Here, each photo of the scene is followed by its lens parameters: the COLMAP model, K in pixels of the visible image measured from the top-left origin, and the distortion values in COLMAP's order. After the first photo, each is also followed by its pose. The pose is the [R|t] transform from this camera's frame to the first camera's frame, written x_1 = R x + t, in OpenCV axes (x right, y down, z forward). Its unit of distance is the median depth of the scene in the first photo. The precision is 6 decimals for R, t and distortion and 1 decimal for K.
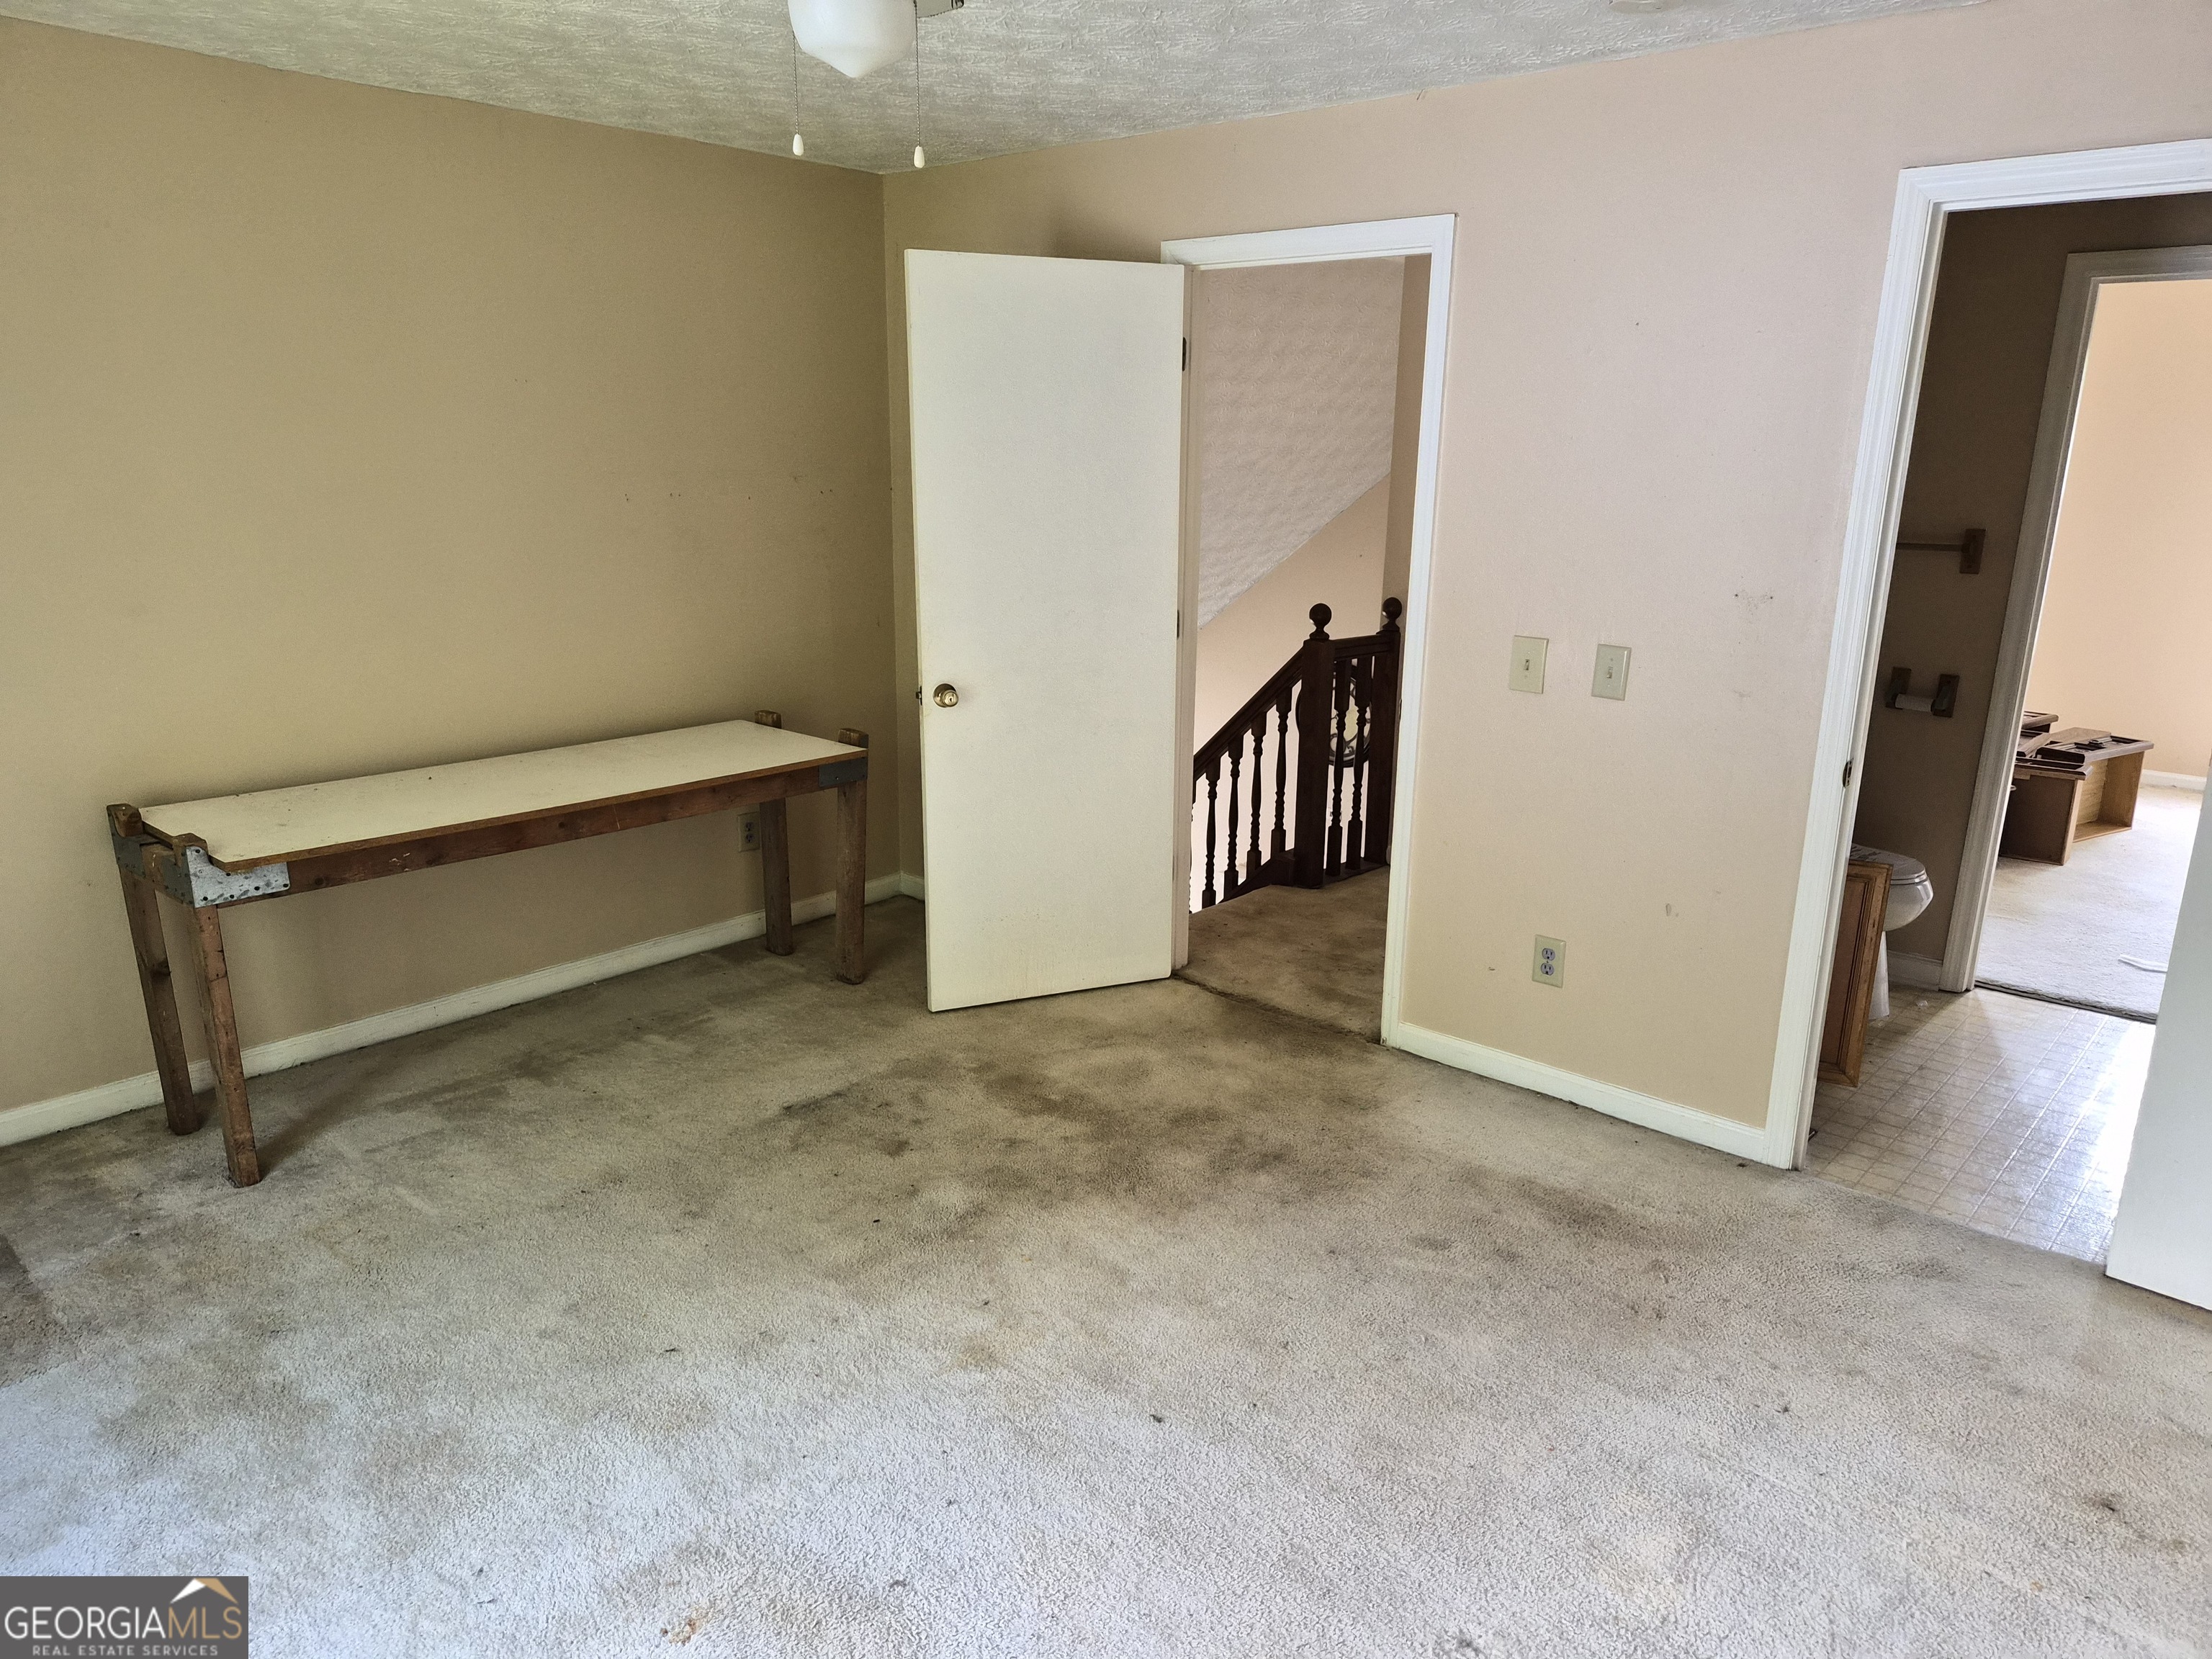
lens RADIAL K [[1494.9, 0, 1106.0], [0, 1494.9, 829.5], [0, 0, 1]] dist [0.073960, -0.078826]
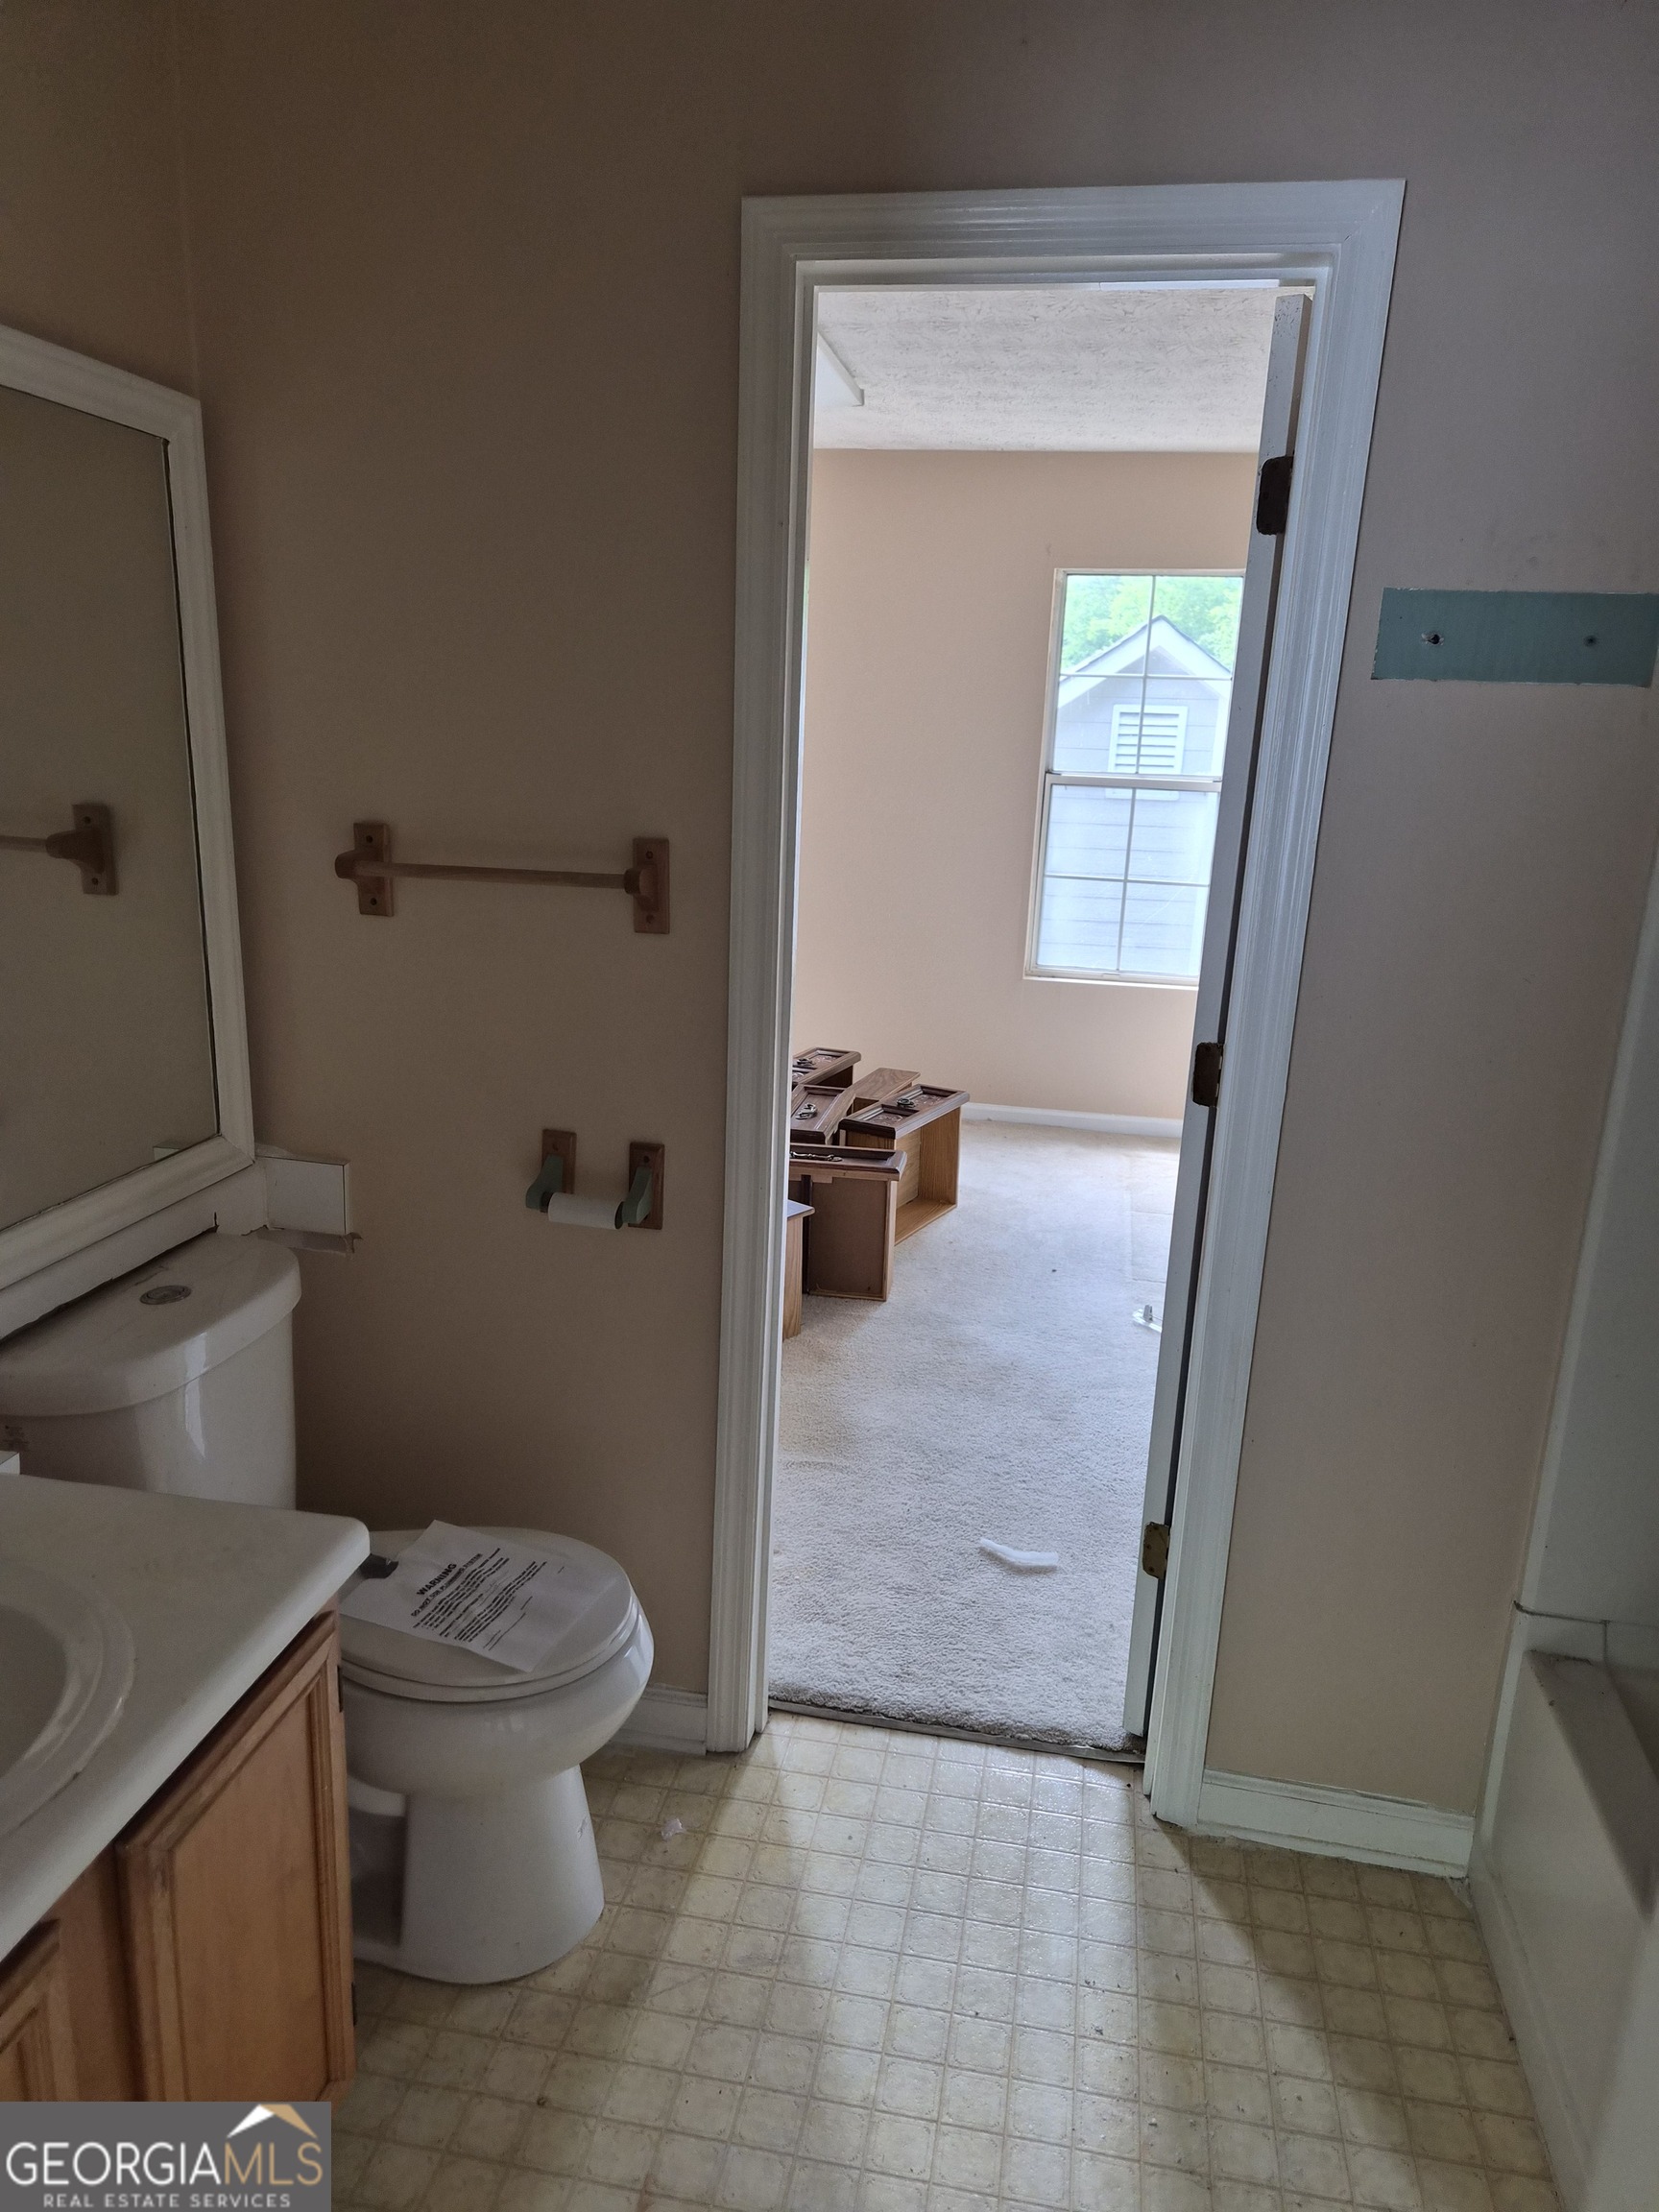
lens RADIAL K [[1468.3, 0, 820.0], [0, 1468.3, 1112.6], [0, 0, 1]] dist [0.055467, -0.052919]
pose [[0.863412, -0.115372, 0.491131, 0.301277], [0.108699, 0.993178, 0.042214, -0.099285], [-0.492650, 0.016938, 0.870062, 0.456268]]
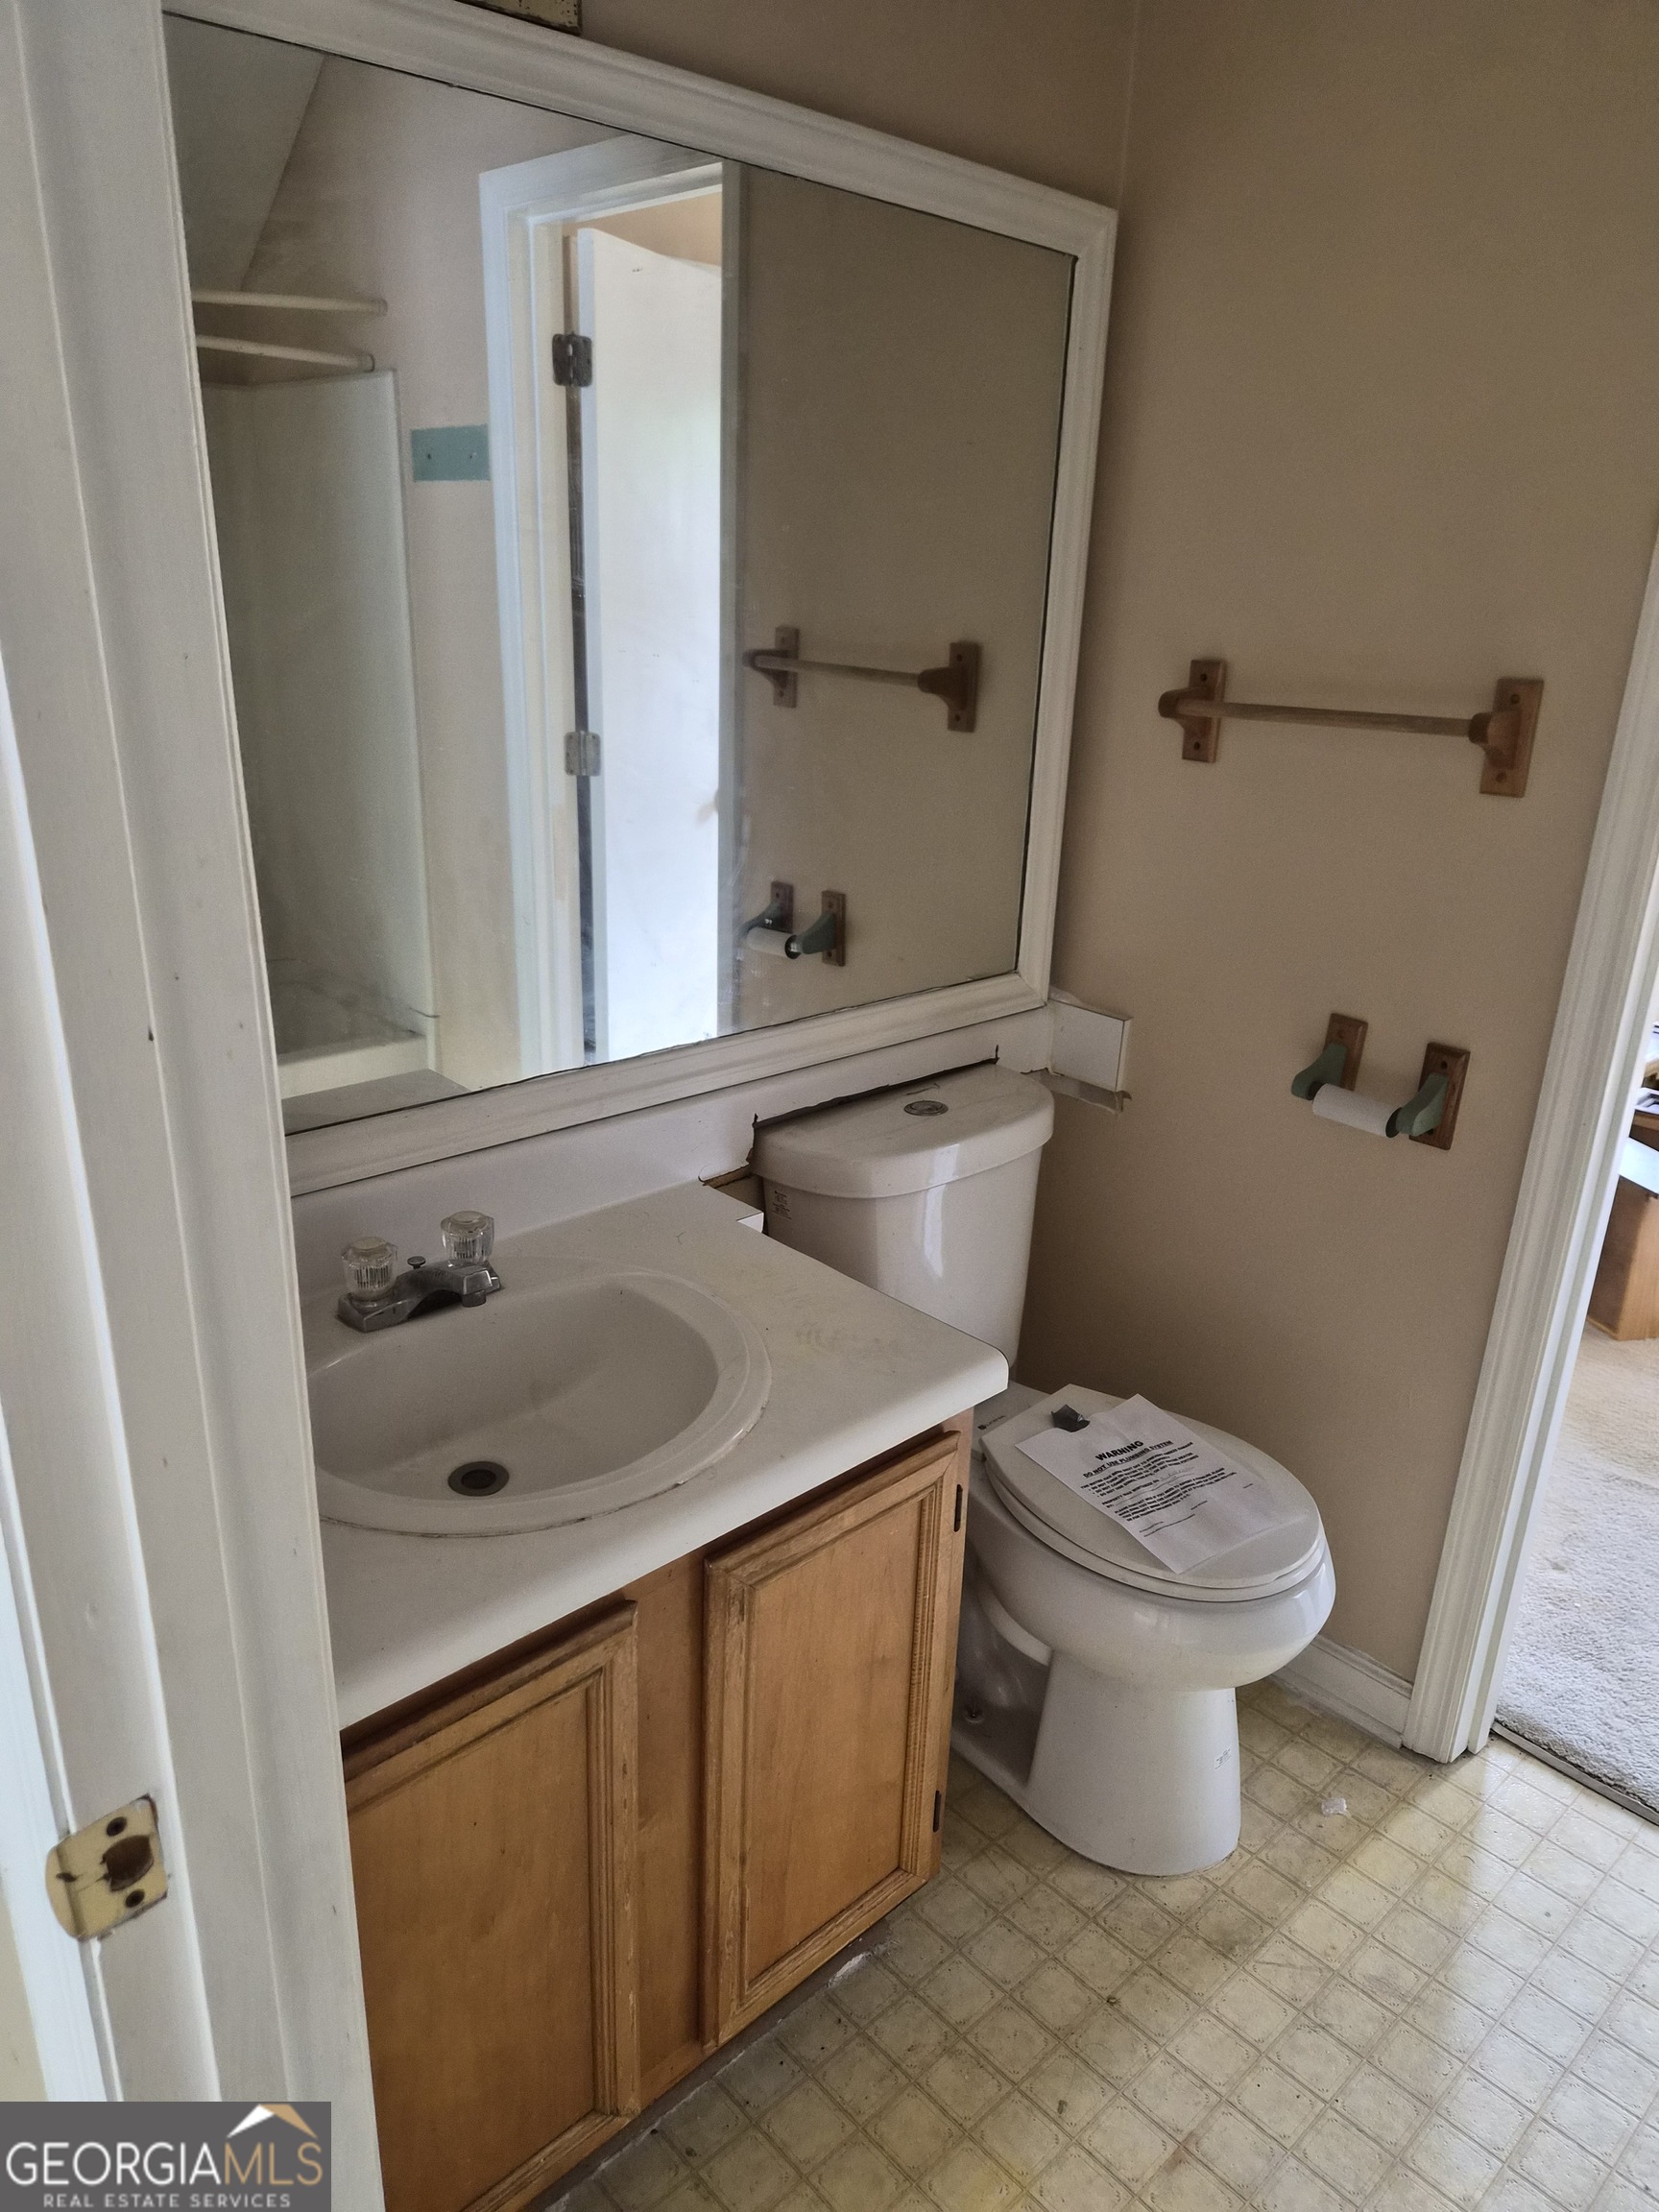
lens RADIAL K [[1468.3, 0, 820.0], [0, 1468.3, 1112.6], [0, 0, 1]] dist [0.055467, -0.052919]
pose [[0.994272, 0.048607, -0.095191, 0.340687], [-0.040746, 0.995728, 0.082855, -0.087628], [0.098812, -0.078502, 0.992005, 0.470323]]
